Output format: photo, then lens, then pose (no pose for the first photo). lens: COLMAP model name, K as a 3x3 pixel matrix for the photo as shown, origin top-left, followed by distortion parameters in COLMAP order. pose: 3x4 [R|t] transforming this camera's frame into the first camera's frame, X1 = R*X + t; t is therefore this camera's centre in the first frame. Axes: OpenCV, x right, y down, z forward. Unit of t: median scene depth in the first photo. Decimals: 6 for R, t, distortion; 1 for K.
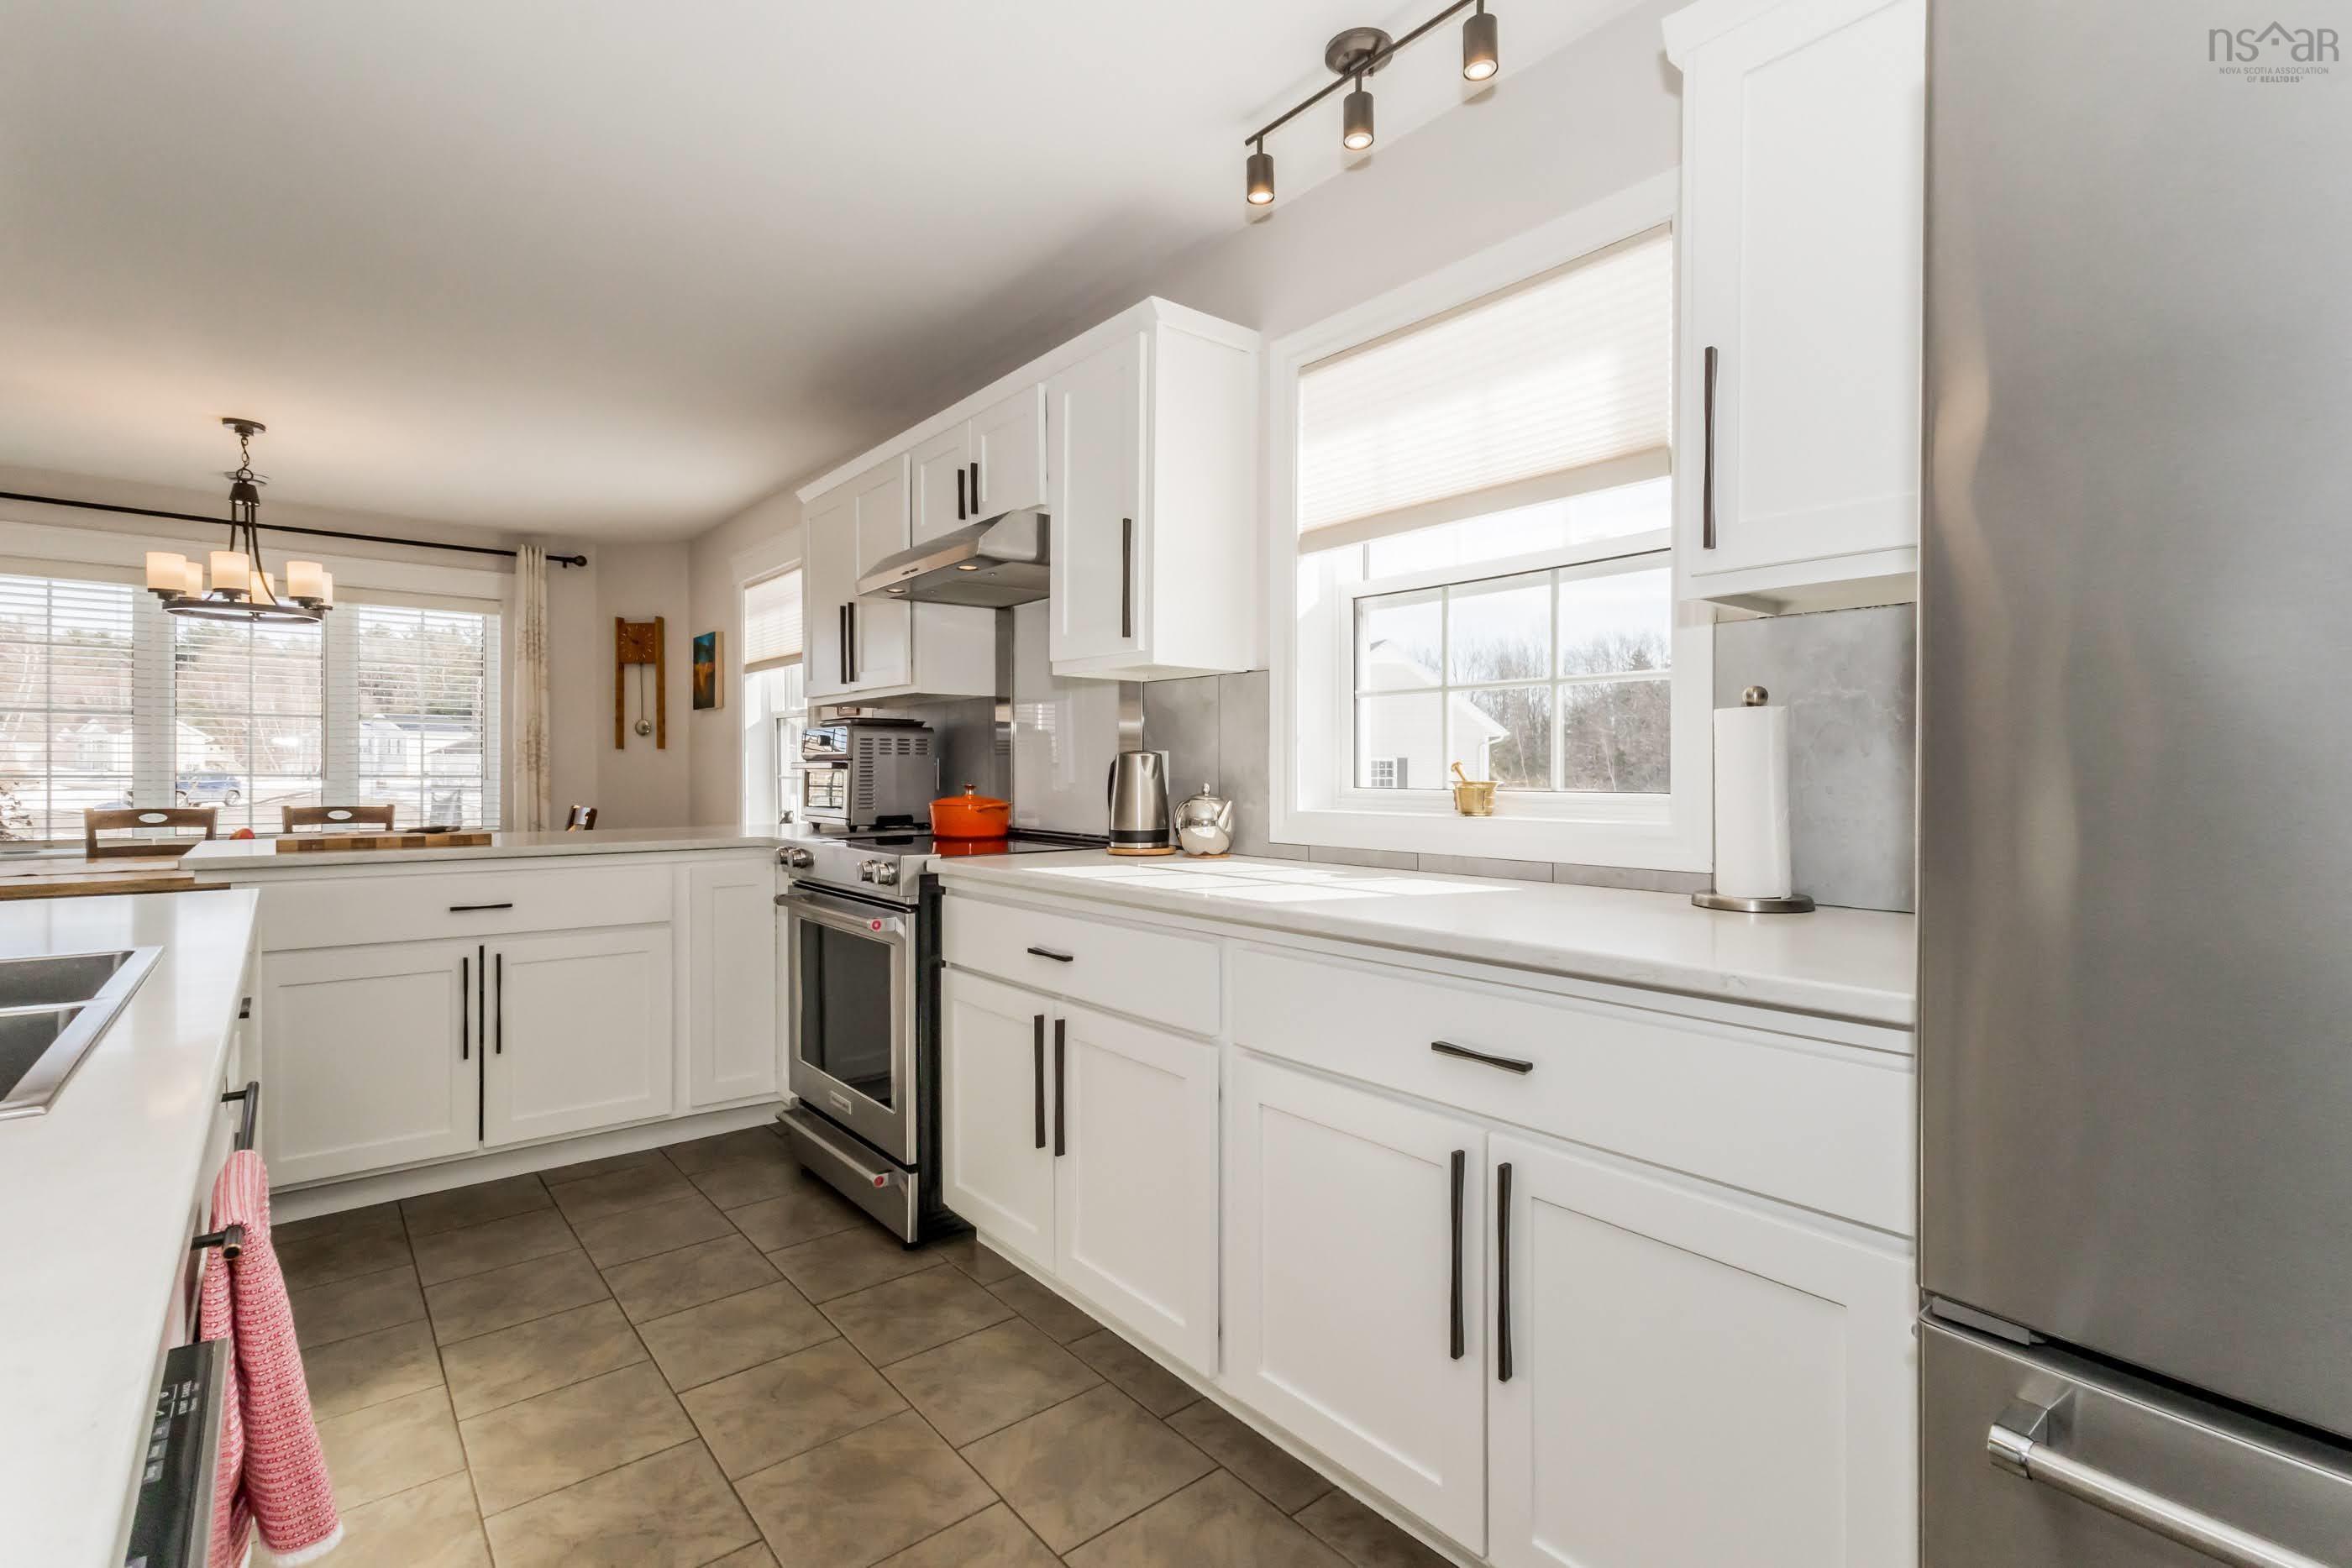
lens RADIAL K [[1085.3, 0, 1218.9], [0, 1085.3, 774.4], [0, 0, 1]] dist [0.002188, -0.000071]
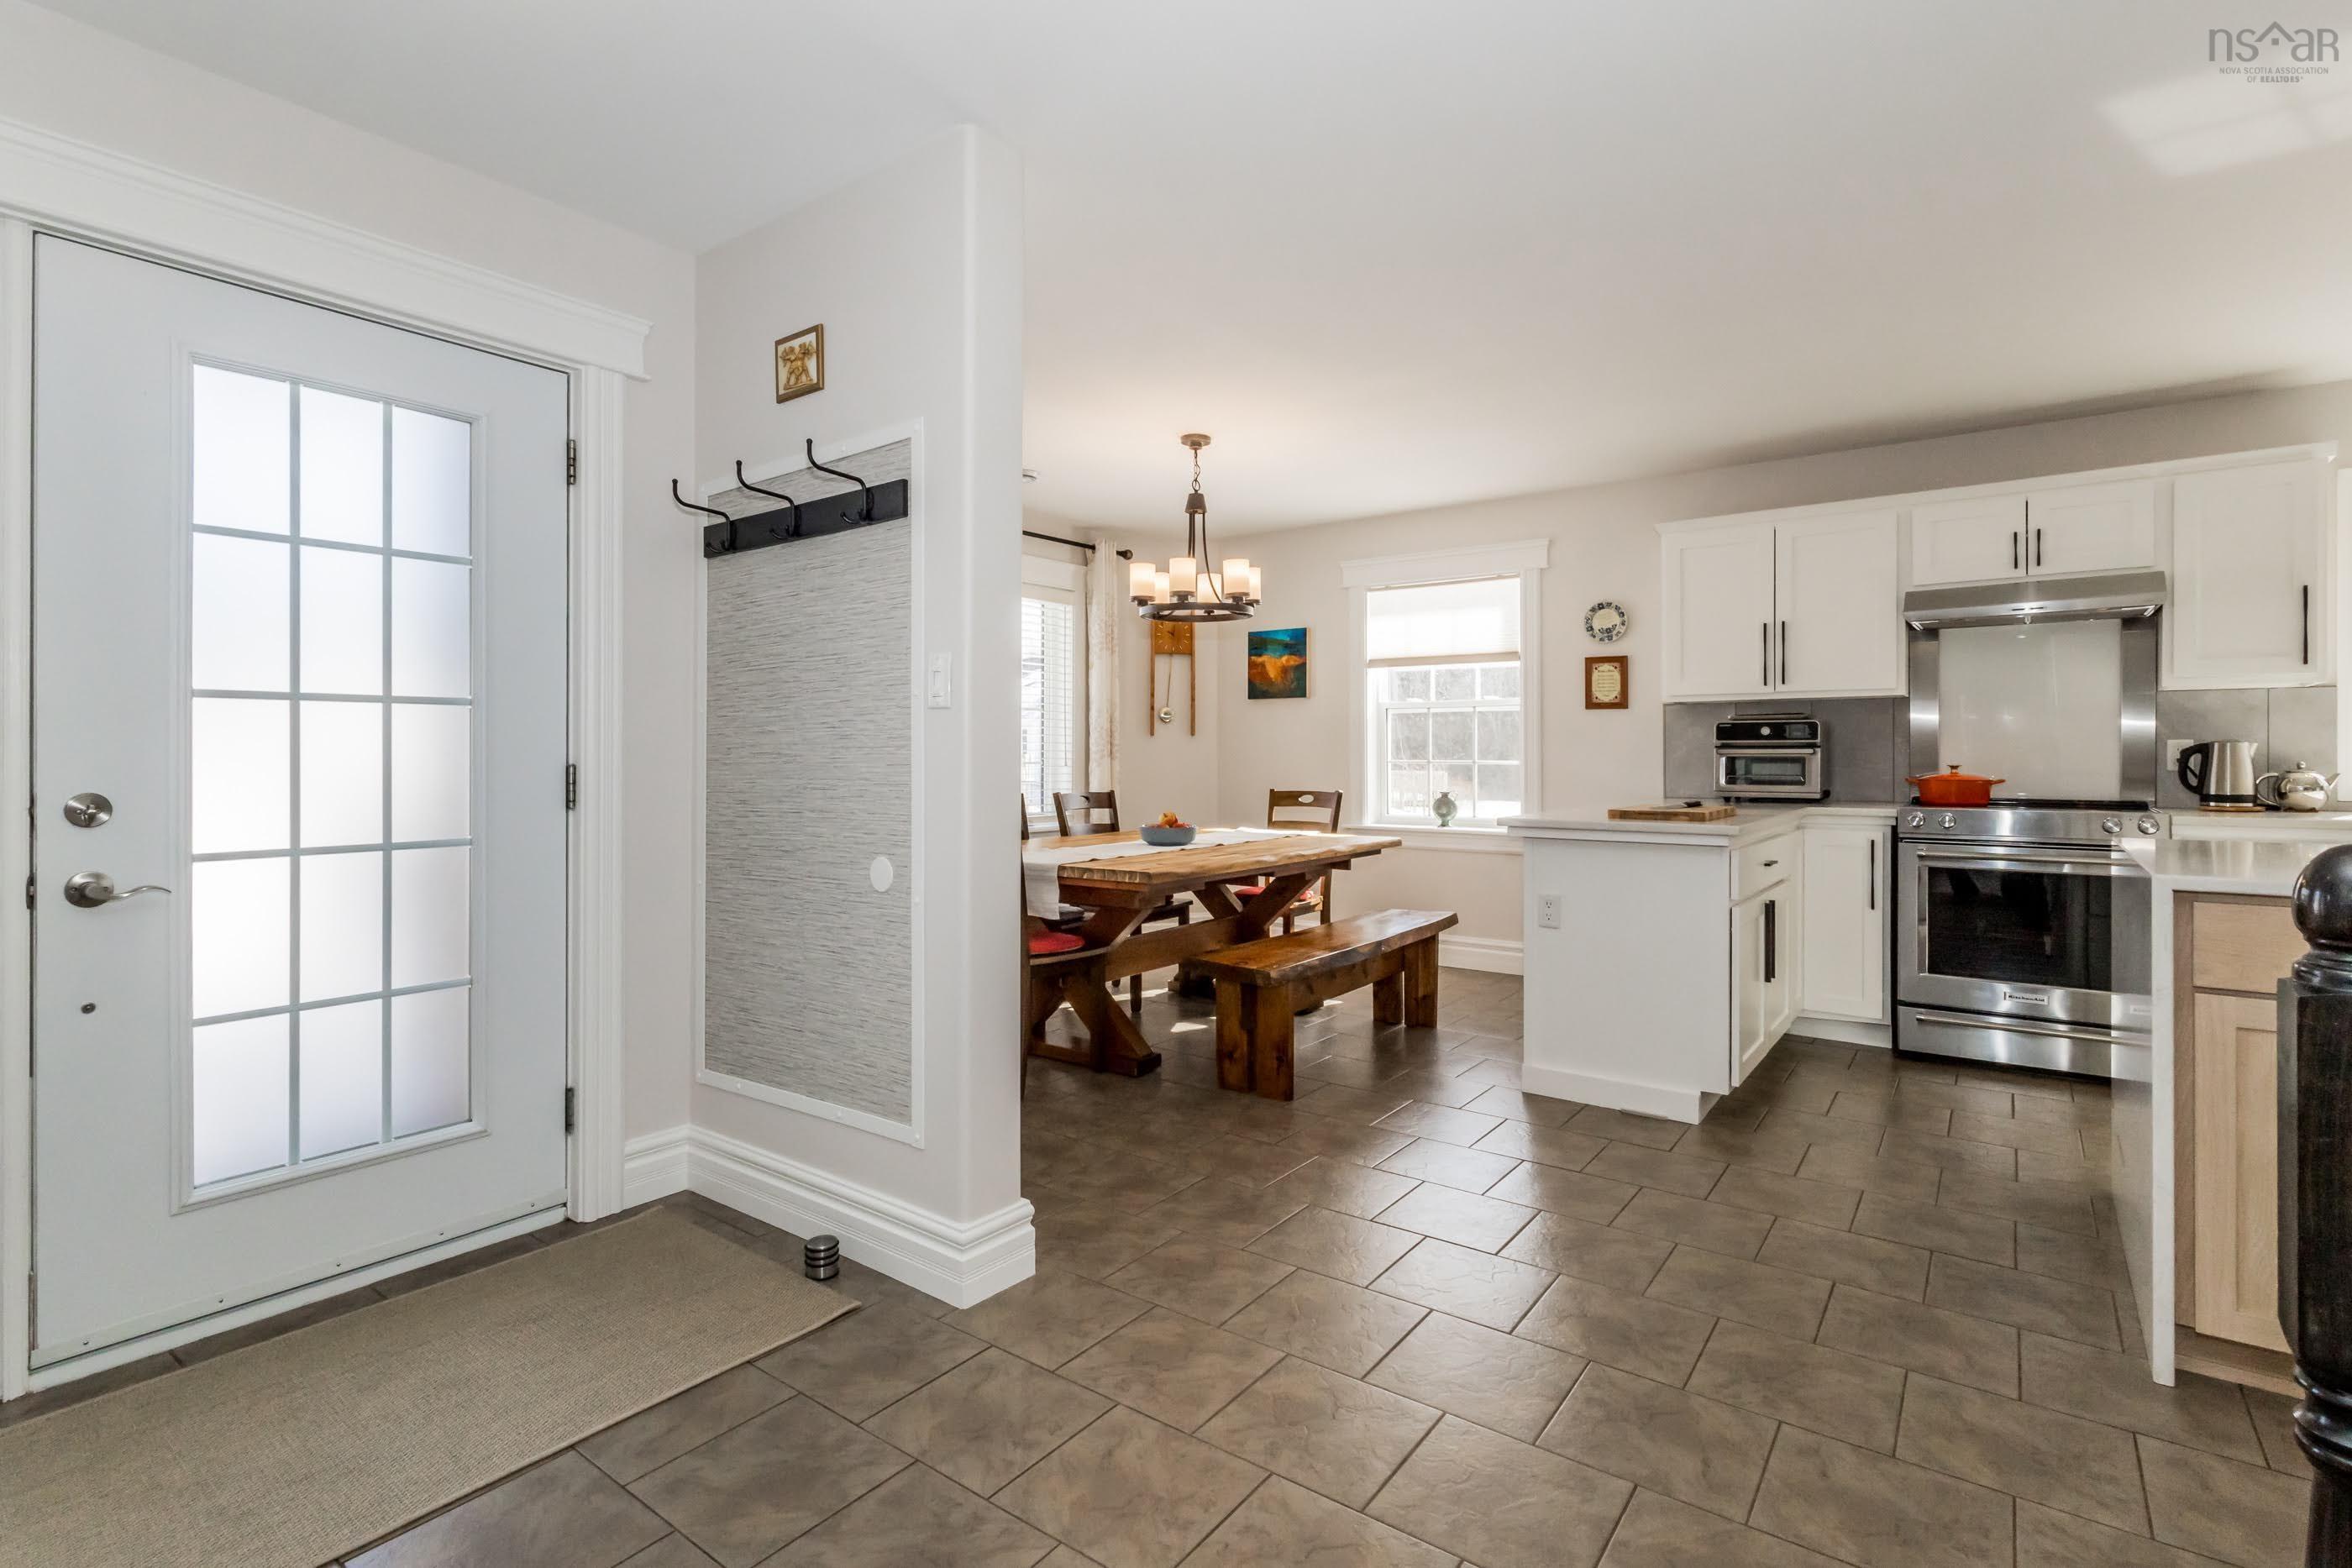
lens RADIAL K [[1085.3, 0, 1214.4], [0, 1085.3, 757.9], [0, 0, 1]] dist [0.002188, -0.000071]
pose [[0.969911, -0.006683, 0.243369, -1.724012], [0.006090, 0.999976, 0.003191, -0.010027], [-0.243385, -0.001613, 0.969928, -0.081906]]
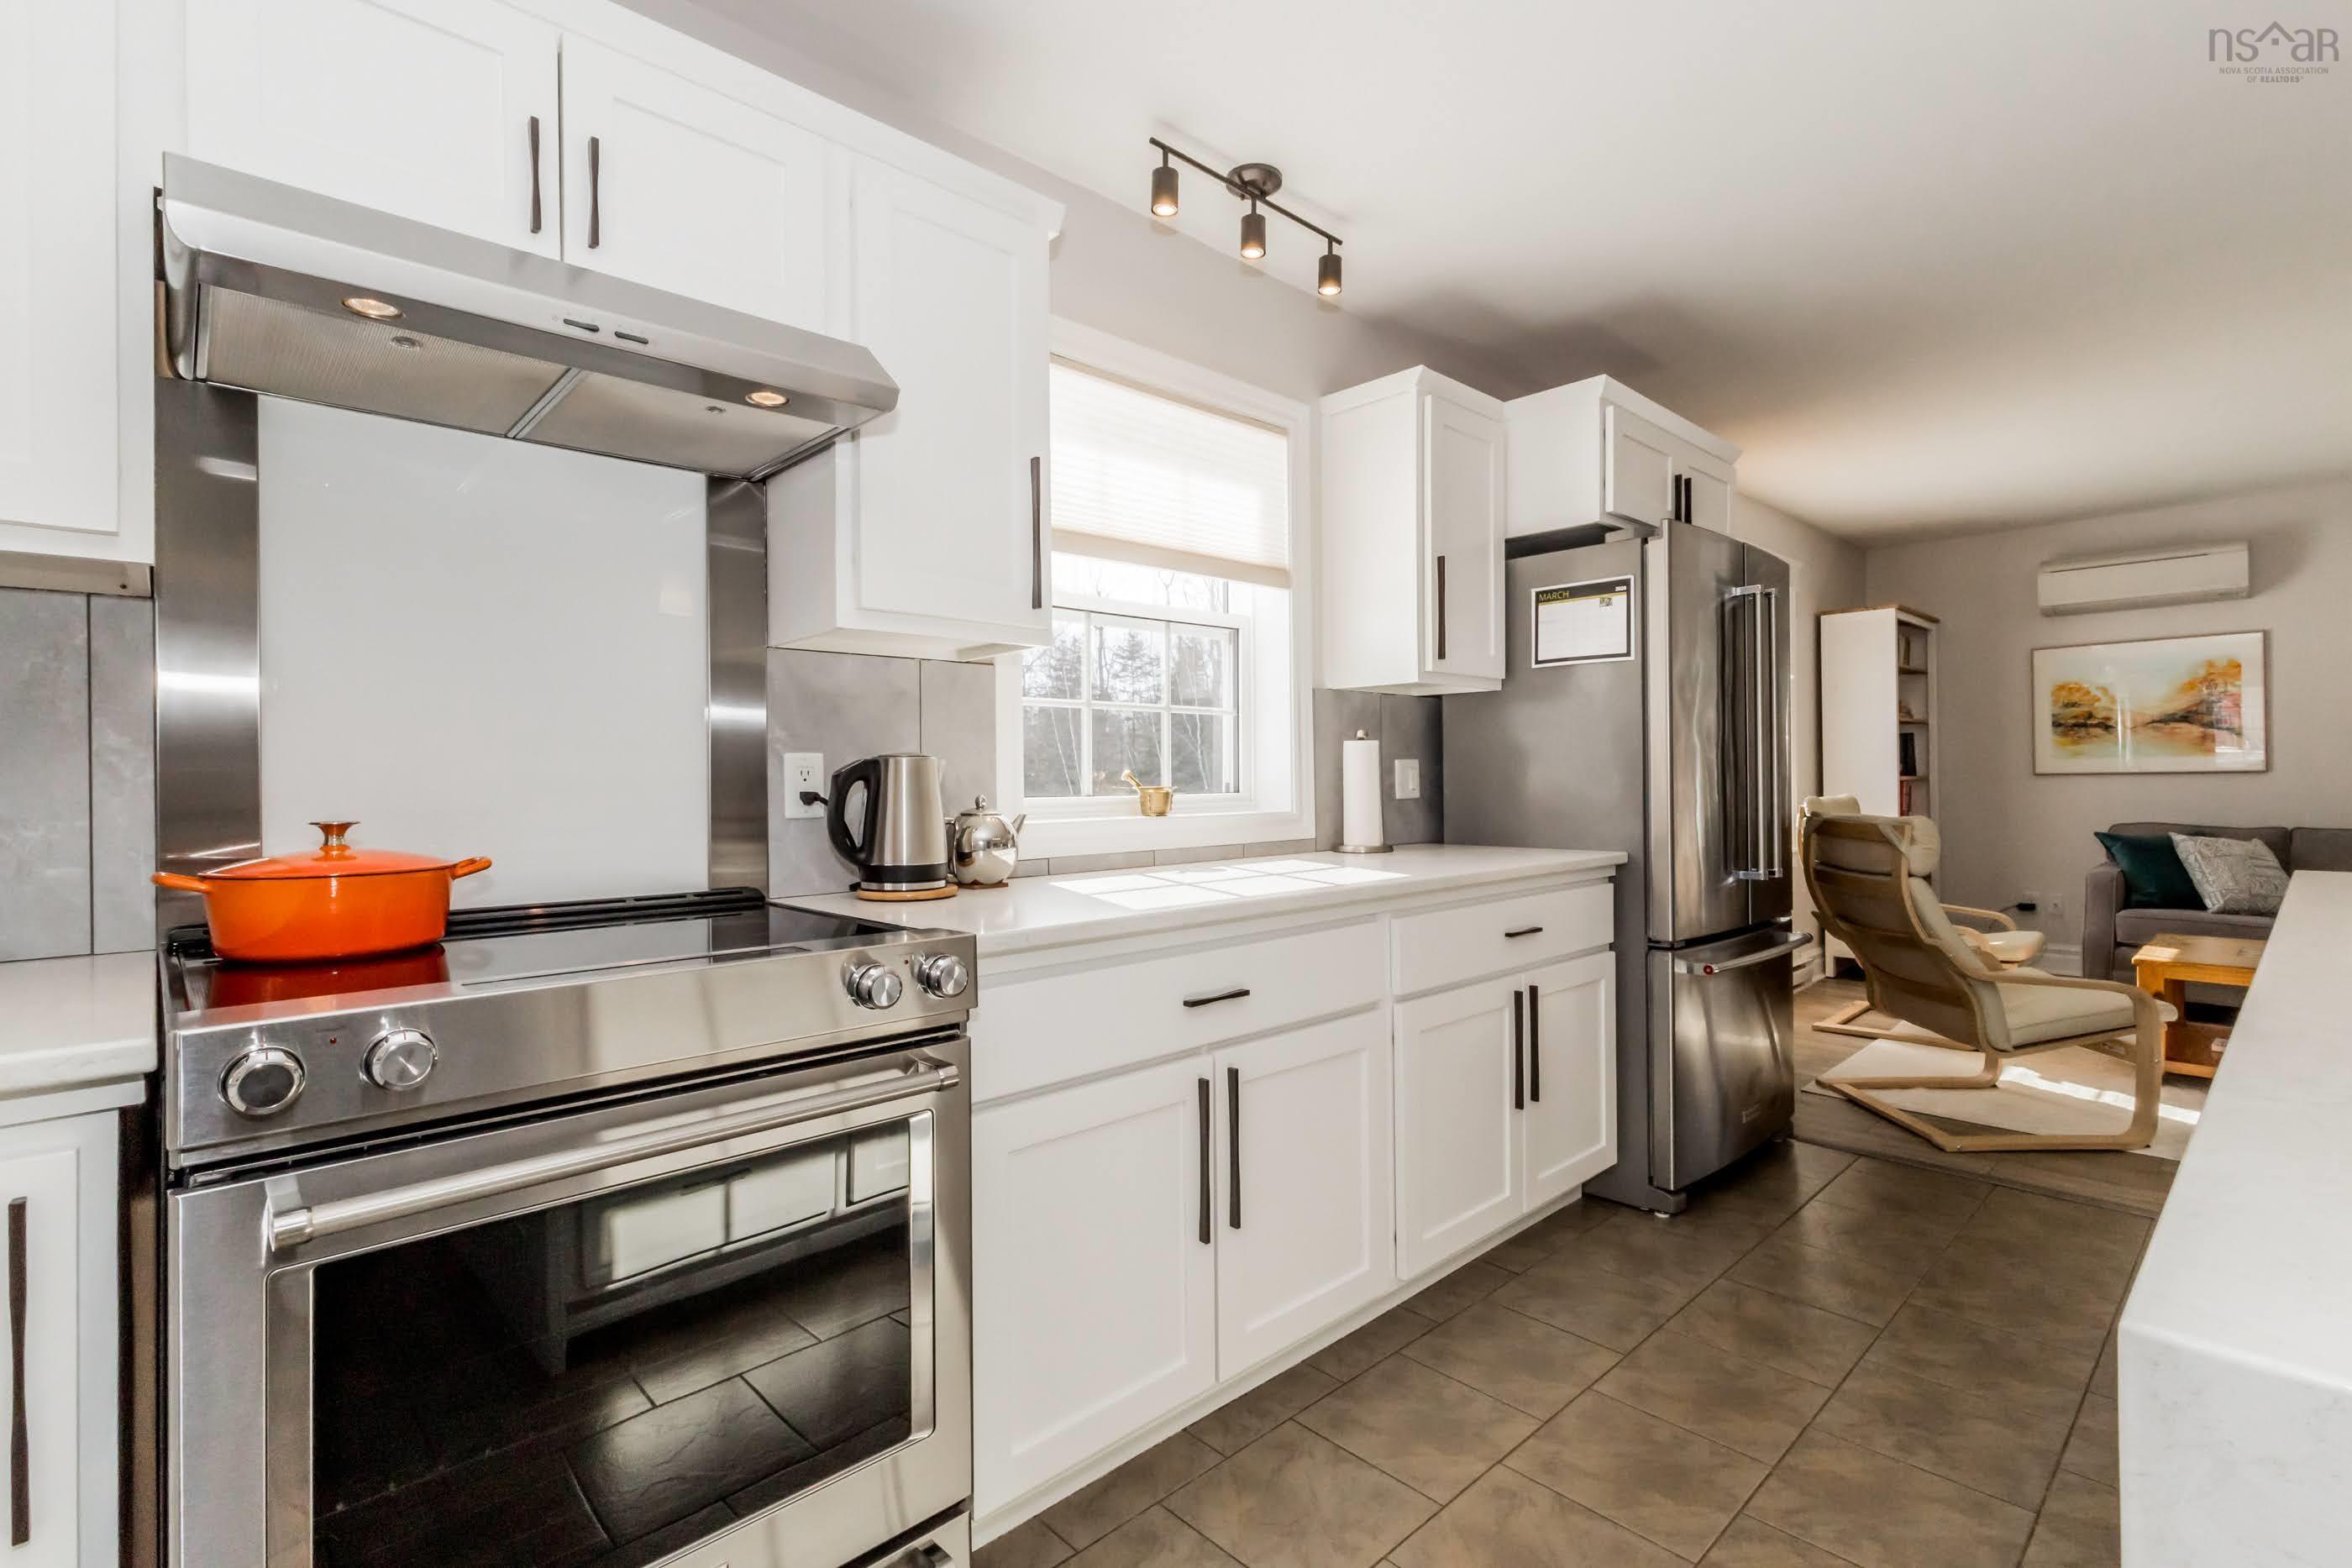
lens RADIAL K [[1085.3, 0, 1132.5], [0, 1085.3, 774.0], [0, 0, 1]] dist [0.002188, -0.000071]
pose [[-0.033330, 0.003127, 0.999439, -0.779463], [0.013257, 0.999909, -0.002686, -0.003651], [-0.999356, 0.013160, -0.033369, 0.863204]]
